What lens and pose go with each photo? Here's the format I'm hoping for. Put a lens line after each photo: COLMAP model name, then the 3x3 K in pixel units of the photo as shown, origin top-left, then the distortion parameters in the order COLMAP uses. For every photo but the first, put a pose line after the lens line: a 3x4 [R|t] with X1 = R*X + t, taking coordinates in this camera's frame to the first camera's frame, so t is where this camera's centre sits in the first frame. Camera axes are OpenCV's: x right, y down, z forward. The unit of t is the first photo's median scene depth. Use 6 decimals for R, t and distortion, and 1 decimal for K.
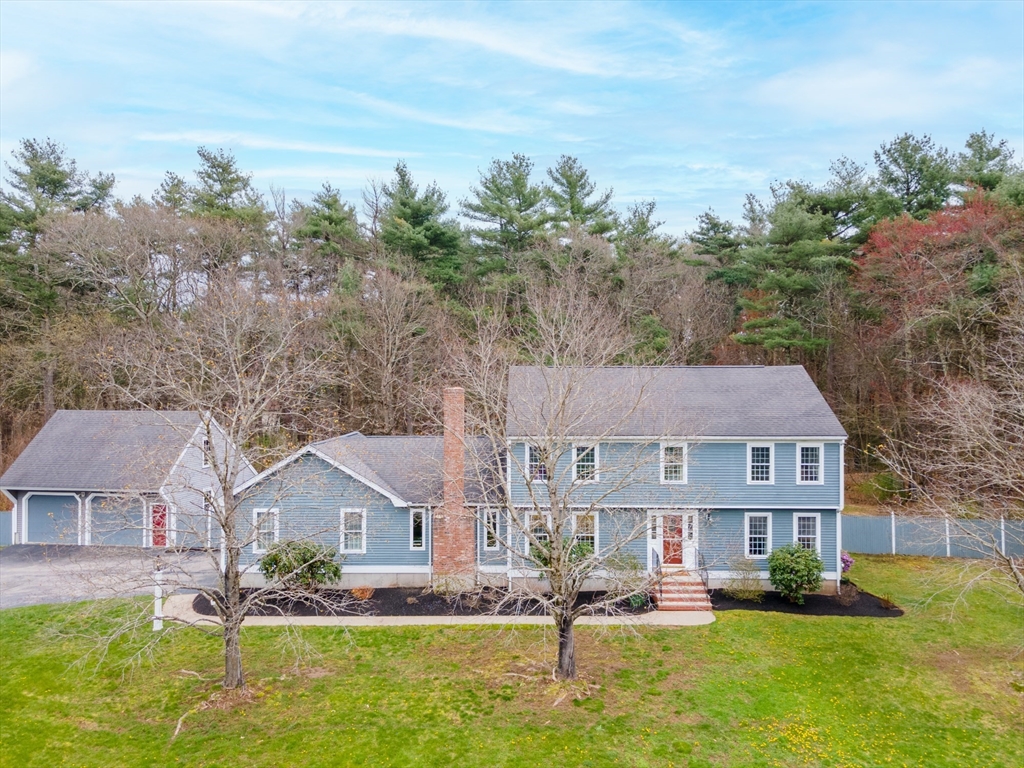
lens RADIAL K [[732.8, 0, 512.0], [0, 732.8, 384.0], [0, 0, 1]] dist [0.023439, 0.001314]
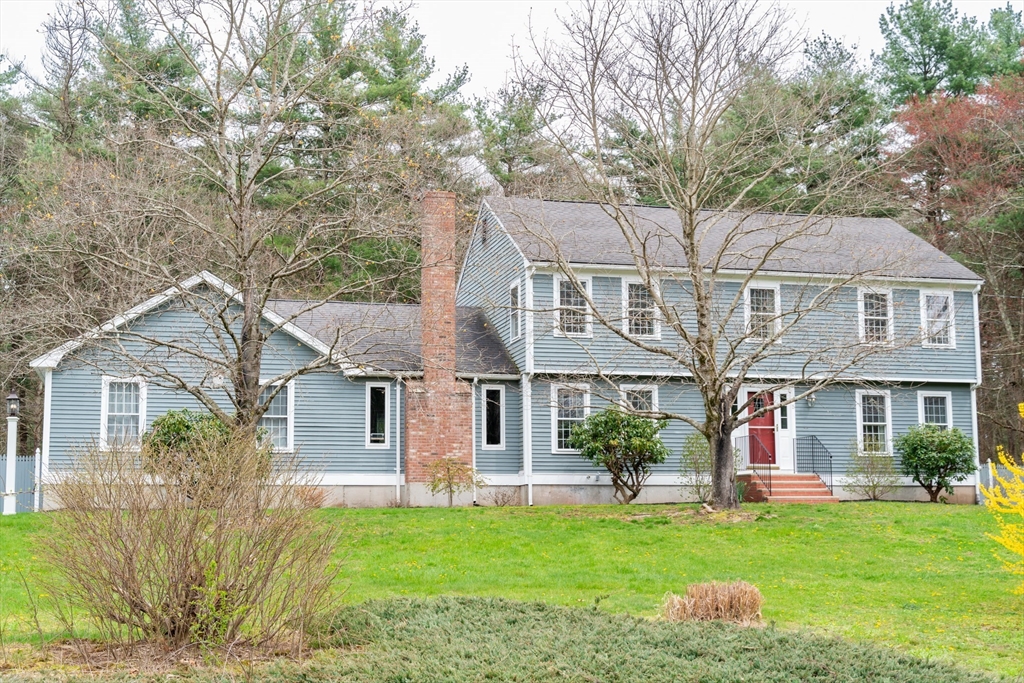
lens RADIAL K [[1324.2, 0, 512.0], [0, 1324.2, 341.5], [0, 0, 1]] dist [-0.020578, -0.022630]
pose [[0.965388, 0.025039, 0.259612, -0.311005], [0.006926, 0.992569, -0.121486, 0.273153], [-0.260725, 0.119080, 0.958041, -0.106730]]
